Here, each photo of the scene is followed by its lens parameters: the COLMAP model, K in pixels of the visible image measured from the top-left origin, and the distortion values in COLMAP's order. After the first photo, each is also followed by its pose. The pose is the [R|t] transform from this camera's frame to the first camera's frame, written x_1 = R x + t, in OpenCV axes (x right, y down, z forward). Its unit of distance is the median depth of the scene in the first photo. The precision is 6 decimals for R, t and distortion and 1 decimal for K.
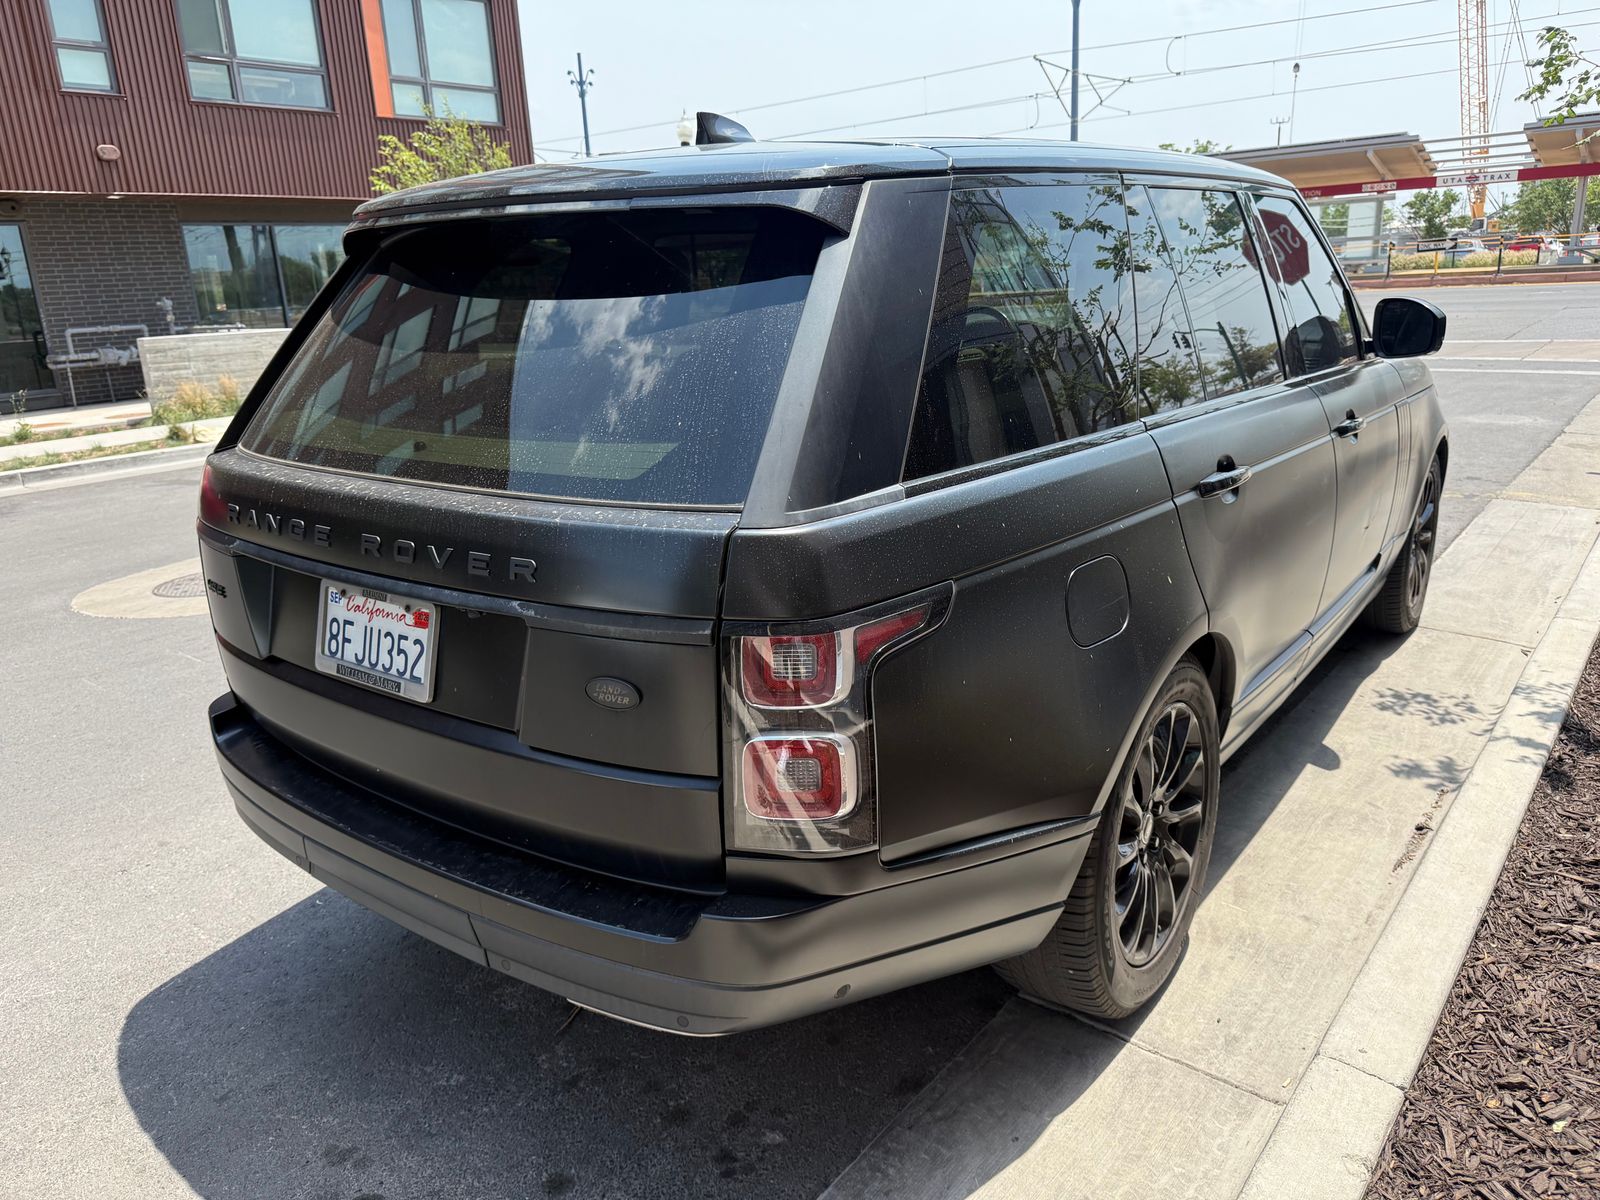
lens RADIAL K [[1134.7, 0, 805.4], [0, 1134.7, 607.4], [0, 0, 1]] dist [0.027558, -0.040641]
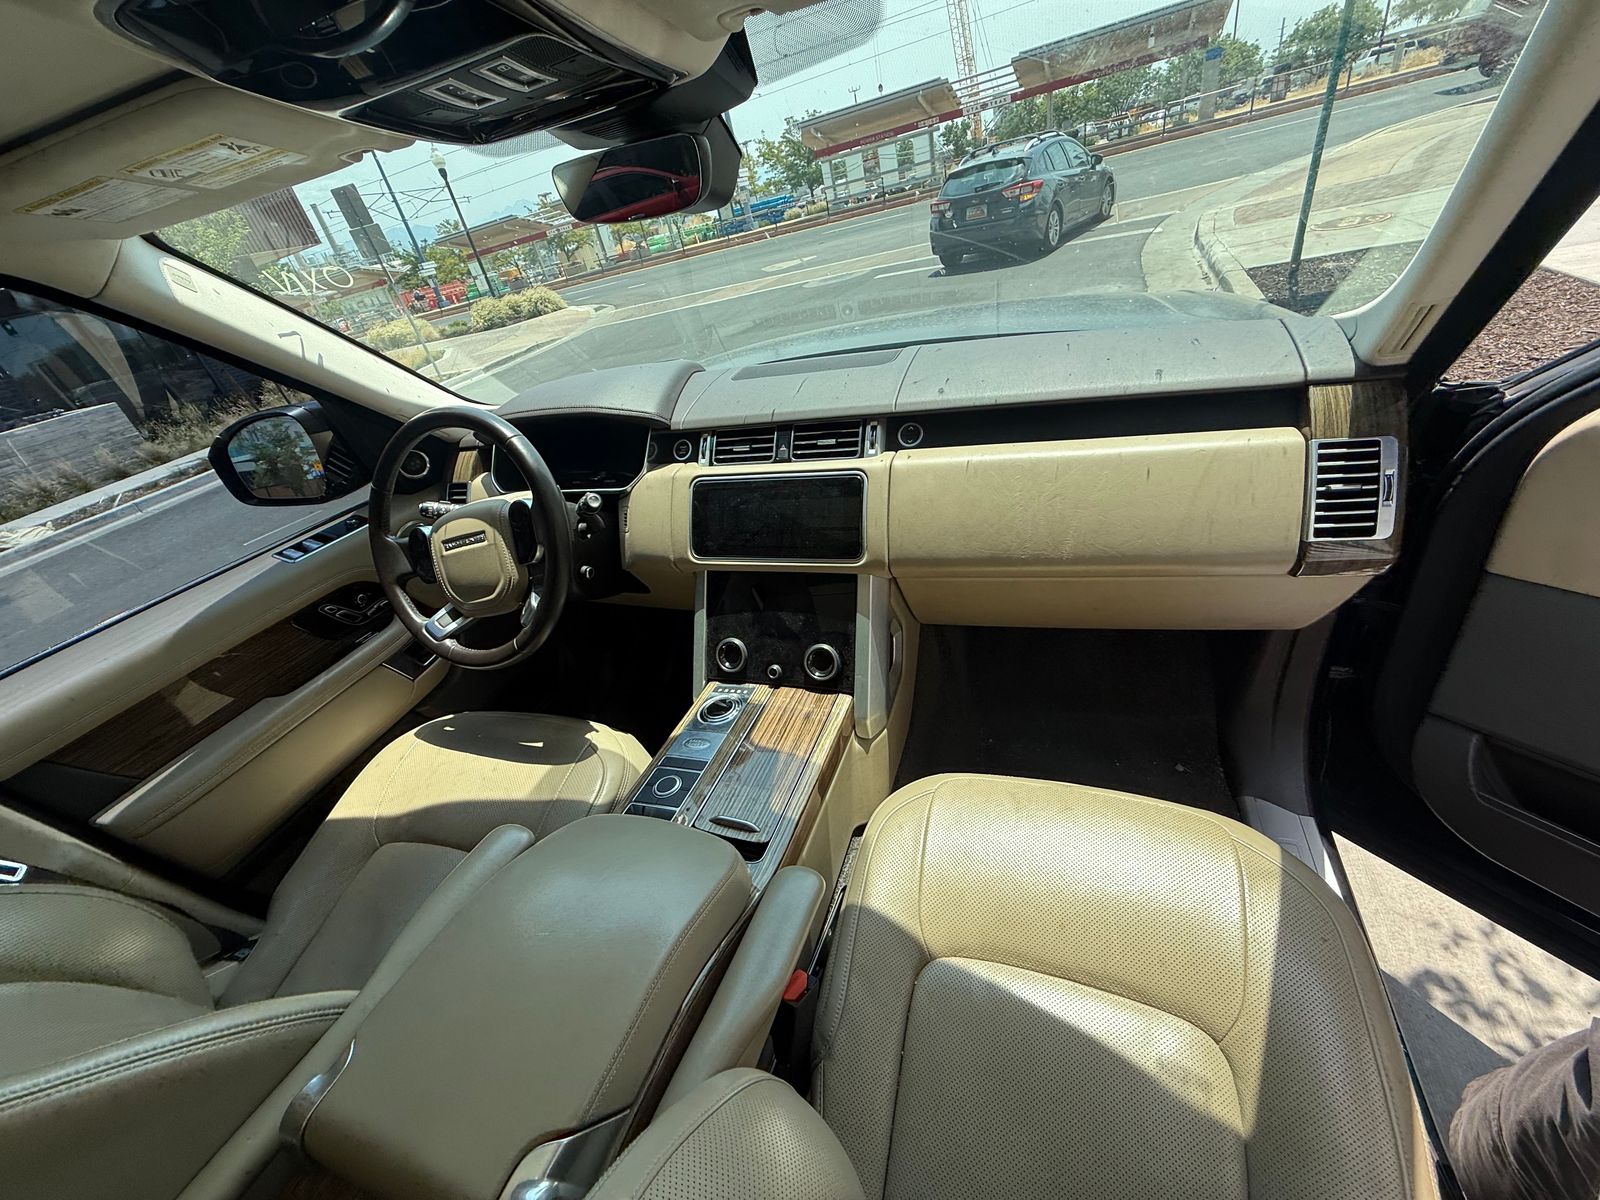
lens RADIAL K [[637.0, 0, 793.4], [0, 637.0, 599.1], [0, 0, 1]] dist [-0.000144, -0.000614]
pose [[0.949193, -0.276171, 0.150873, 0.063256], [0.232703, 0.938714, 0.254294, -0.065865], [-0.211855, -0.206265, 0.955286, 0.209611]]
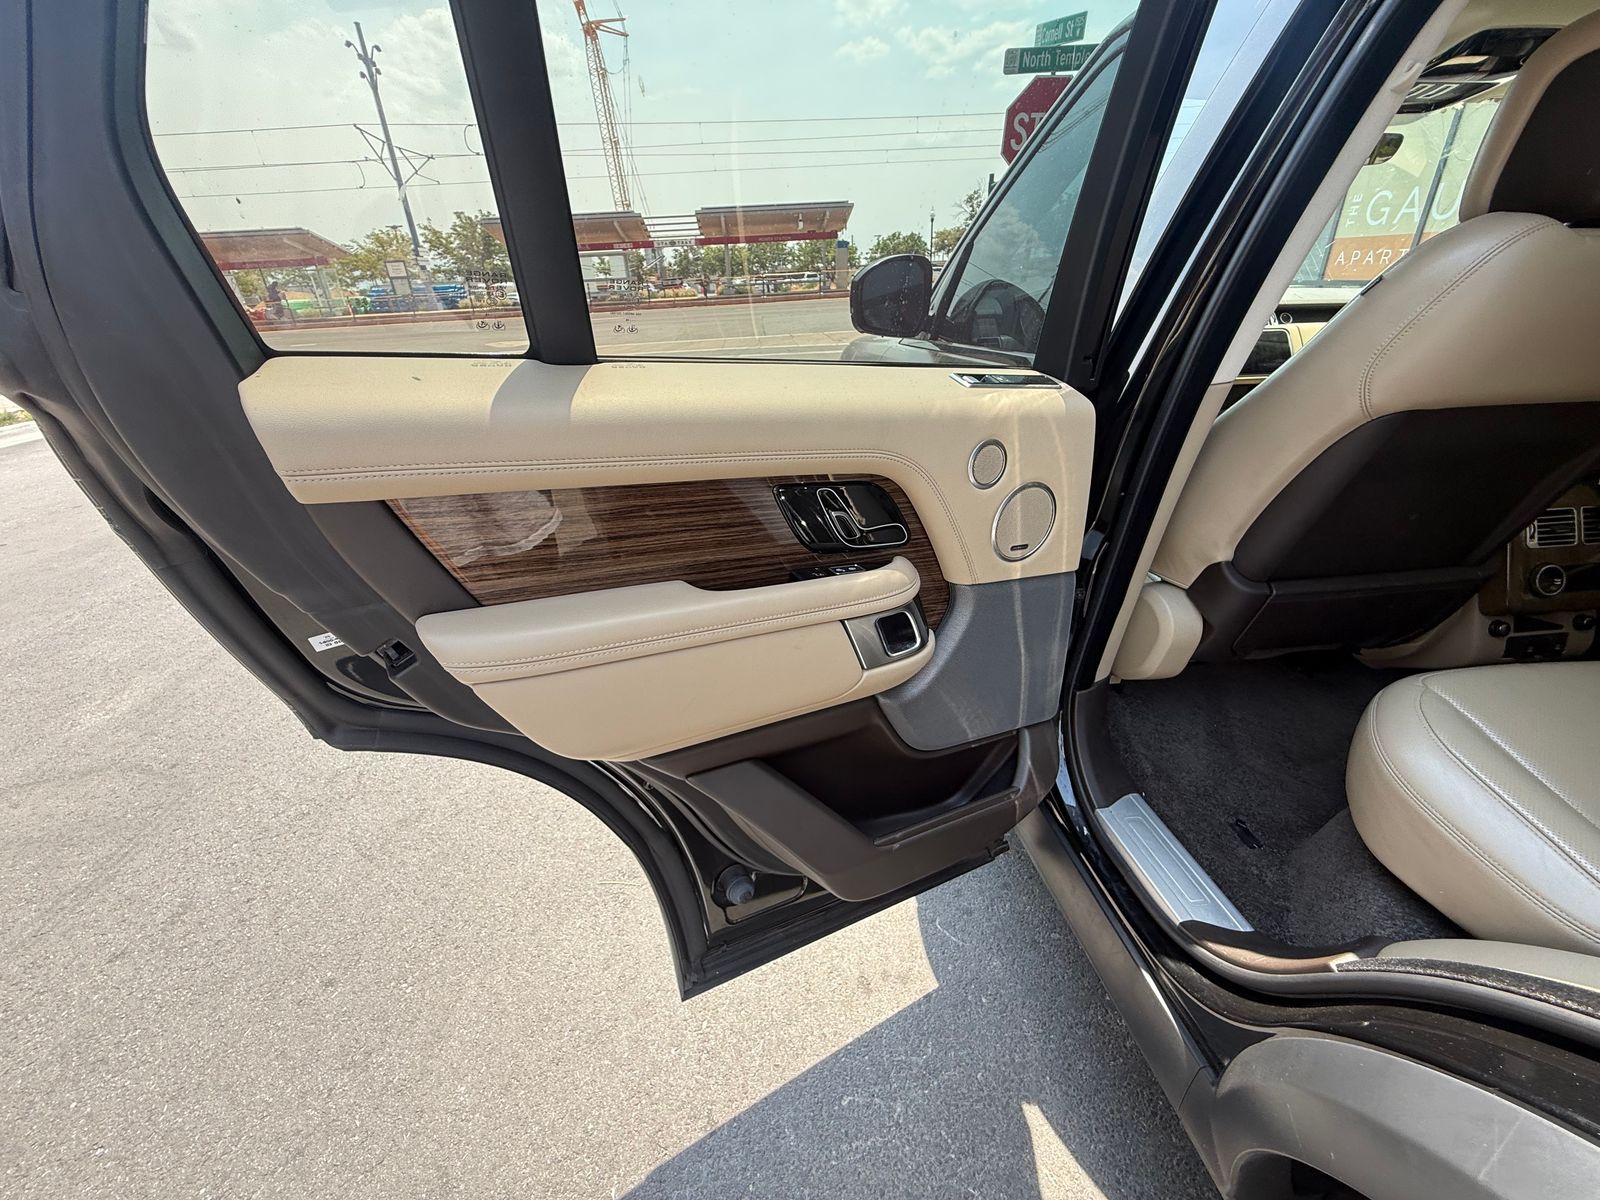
lens RADIAL K [[637.0, 0, 793.3], [0, 637.0, 599.7], [0, 0, 1]] dist [-0.000144, -0.000614]
pose [[0.735821, -0.287579, 0.613078, -0.072912], [0.194561, 0.956955, 0.215369, -0.054487], [-0.648624, -0.039192, 0.760099, 0.235686]]
